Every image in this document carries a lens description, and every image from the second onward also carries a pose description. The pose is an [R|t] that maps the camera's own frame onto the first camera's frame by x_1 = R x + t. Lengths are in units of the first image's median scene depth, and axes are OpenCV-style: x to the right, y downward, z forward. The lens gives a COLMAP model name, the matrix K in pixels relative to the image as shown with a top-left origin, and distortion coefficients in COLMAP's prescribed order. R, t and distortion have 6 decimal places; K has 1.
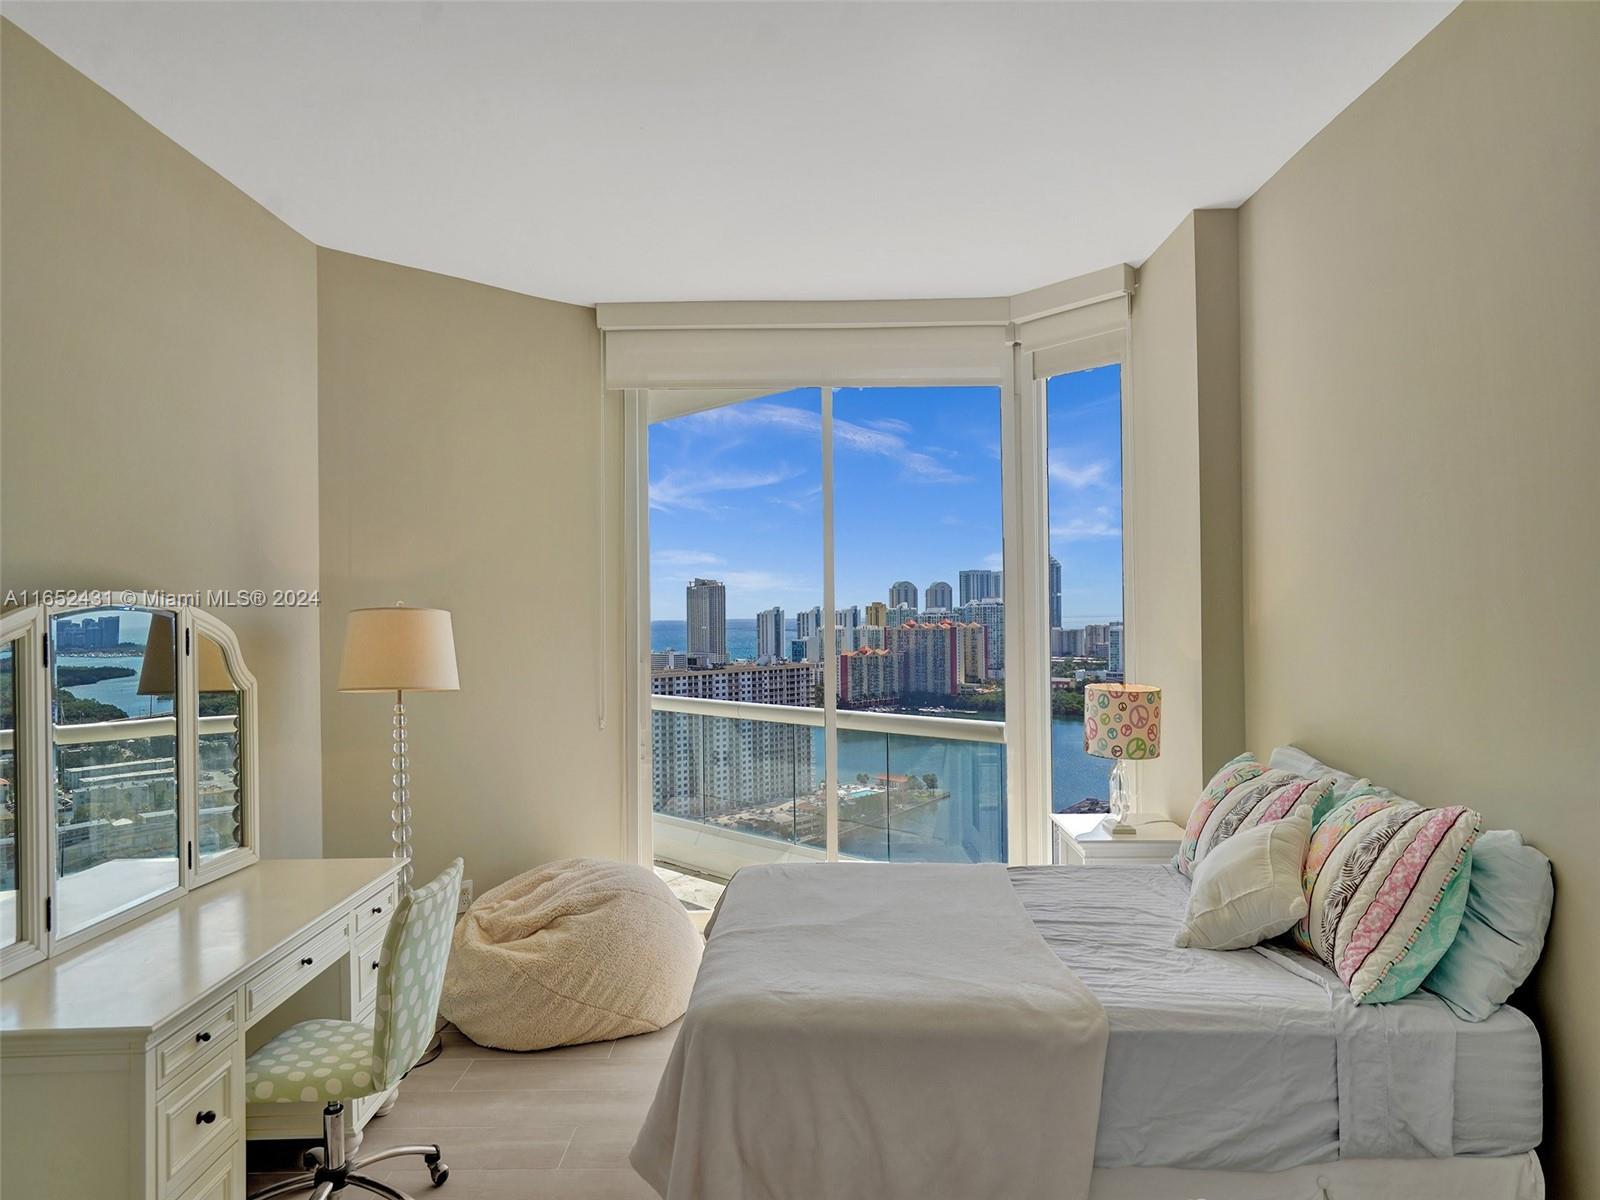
lens RADIAL K [[1012.8, 0, 801.1], [0, 1012.8, 606.9], [0, 0, 1]] dist [0.004429, 0.004419]
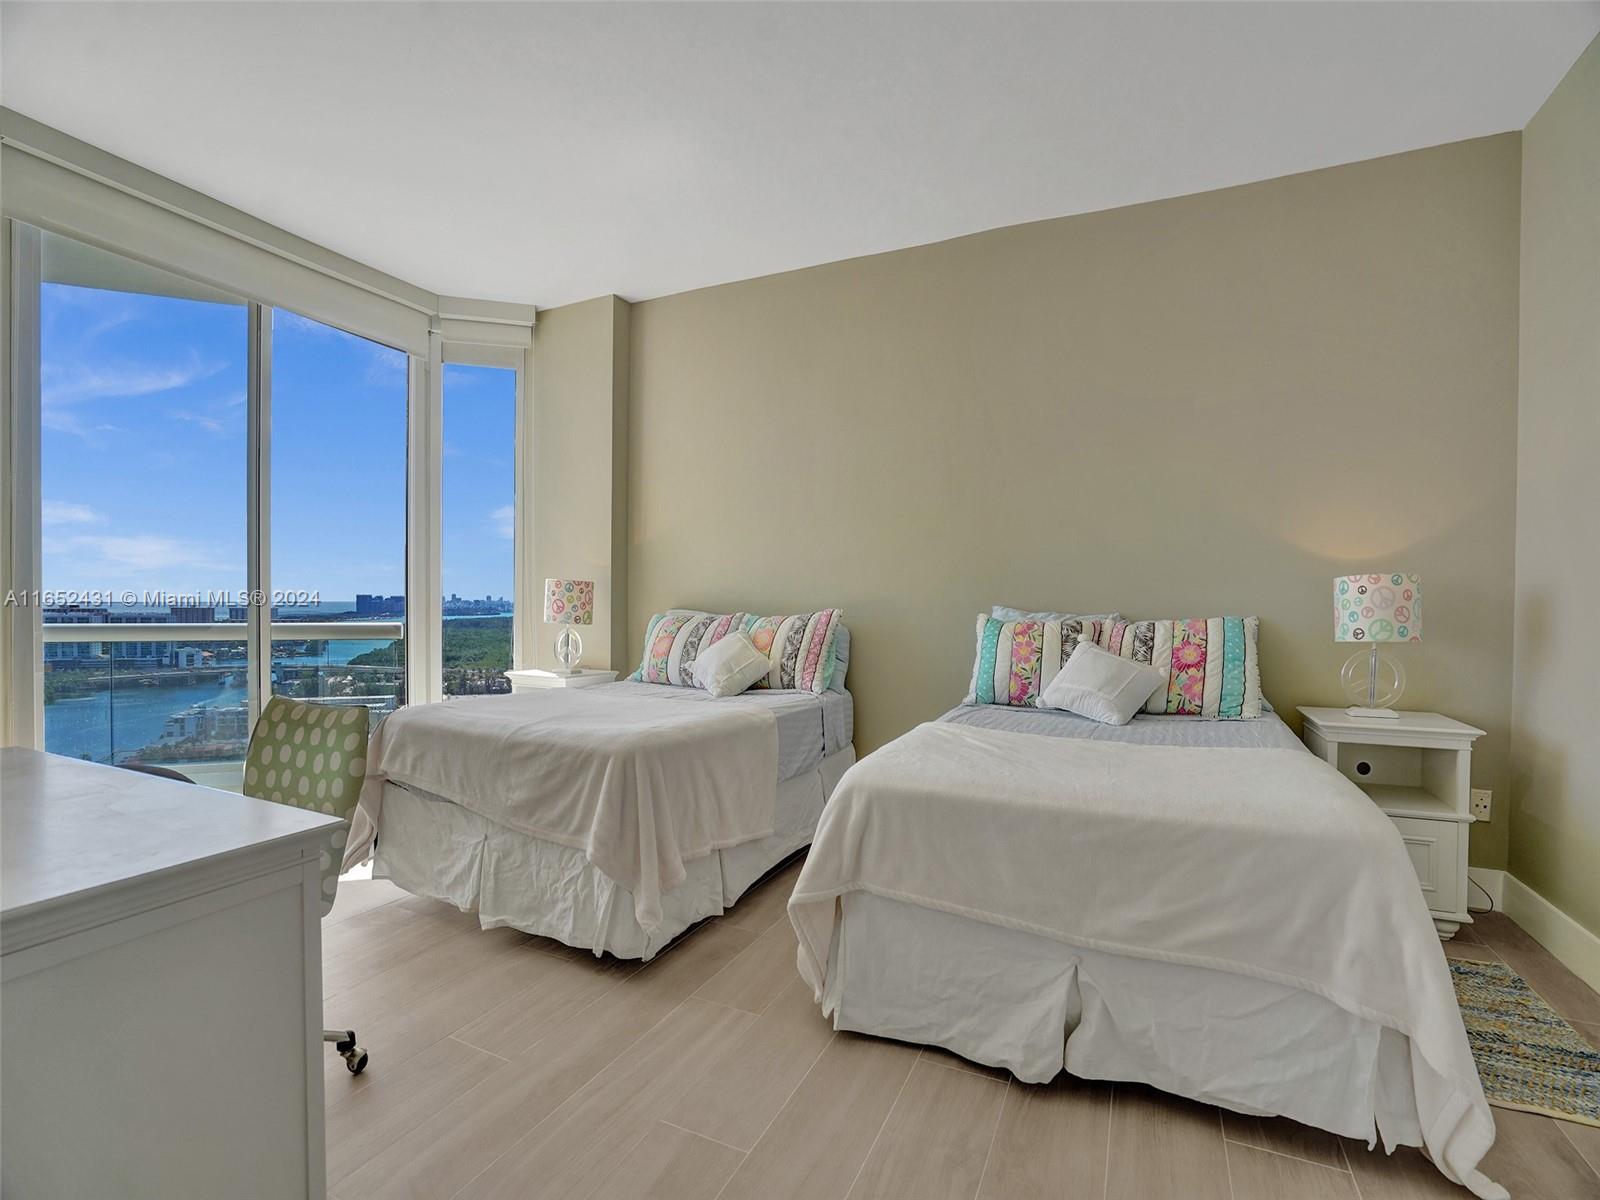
lens RADIAL K [[739.2, 0, 795.3], [0, 739.2, 605.5], [0, 0, 1]] dist [-0.000566, -0.000074]
pose [[0.437853, 0.007720, 0.899013, -0.571585], [-0.013720, 0.999904, -0.001904, 0.118932], [-0.898942, -0.011501, 0.437917, 0.197260]]
